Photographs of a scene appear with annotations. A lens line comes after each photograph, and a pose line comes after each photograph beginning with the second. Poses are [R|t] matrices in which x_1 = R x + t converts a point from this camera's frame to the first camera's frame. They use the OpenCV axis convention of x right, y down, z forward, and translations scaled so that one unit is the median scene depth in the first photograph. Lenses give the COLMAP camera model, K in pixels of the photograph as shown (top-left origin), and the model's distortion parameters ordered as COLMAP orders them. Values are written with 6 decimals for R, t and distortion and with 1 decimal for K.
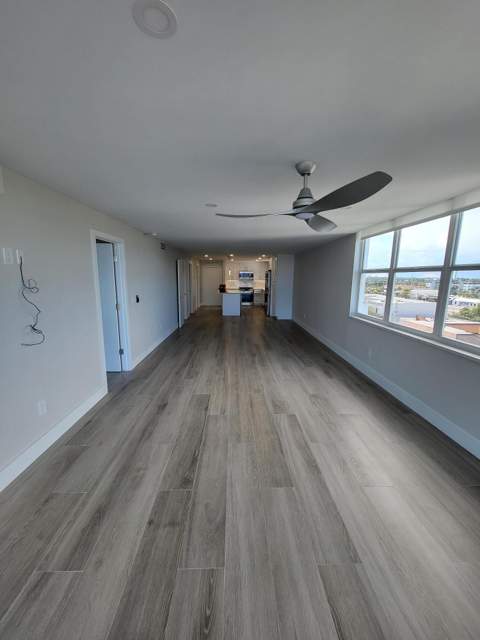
lens RADIAL K [[254.2, 0, 234.3], [0, 254.2, 321.2], [0, 0, 1]] dist [-0.000029, -0.000492]
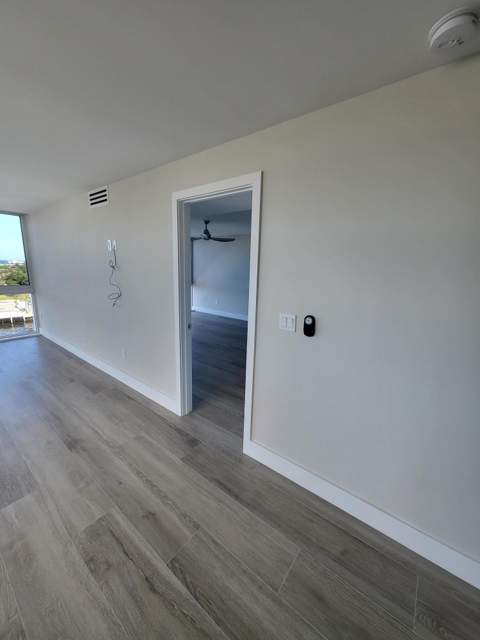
lens RADIAL K [[254.2, 0, 241.6], [0, 254.2, 318.7], [0, 0, 1]] dist [-0.000029, -0.000492]
pose [[-0.619862, 0.130067, -0.773857, -0.071968], [-0.169026, 0.940888, 0.293531, -0.251605], [0.766291, 0.312750, -0.561236, 1.547578]]
